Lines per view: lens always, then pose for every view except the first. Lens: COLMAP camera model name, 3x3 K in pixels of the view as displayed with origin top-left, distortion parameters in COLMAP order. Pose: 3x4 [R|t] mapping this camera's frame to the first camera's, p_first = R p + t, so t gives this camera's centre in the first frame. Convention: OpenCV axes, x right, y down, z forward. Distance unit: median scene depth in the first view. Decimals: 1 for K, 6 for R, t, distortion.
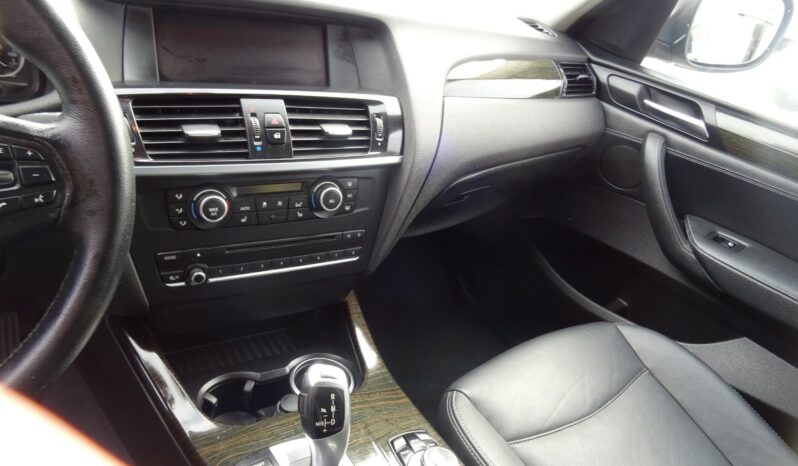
lens RADIAL K [[570.0, 0, 400.5], [0, 570.0, 229.2], [0, 0, 1]] dist [-0.005058, 0.007984]
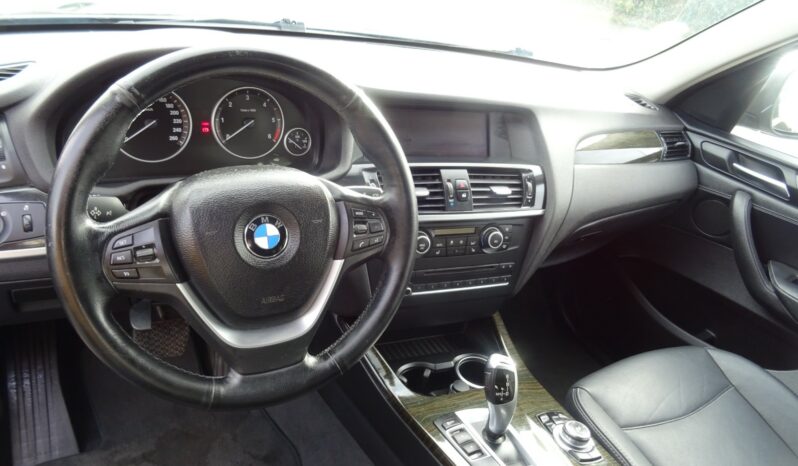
lens RADIAL K [[570.0, 0, 402.8], [0, 570.0, 231.2], [0, 0, 1]] dist [-0.005058, 0.007984]
pose [[0.992649, 0.034998, -0.115854, -0.171448], [-0.040457, 0.998163, -0.045104, -0.002051], [0.114063, 0.049460, 0.992242, -0.378742]]
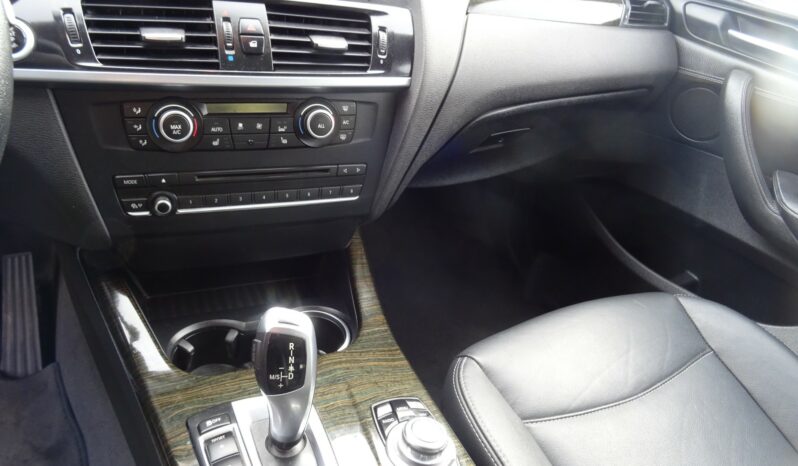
lens RADIAL K [[570.0, 0, 399.7], [0, 570.0, 228.2], [0, 0, 1]] dist [-0.005058, 0.007984]
pose [[0.990119, 0.034724, -0.135863, 0.109337], [-0.030053, 0.998889, 0.036286, 0.063710], [0.136972, -0.031845, 0.990063, 0.148242]]
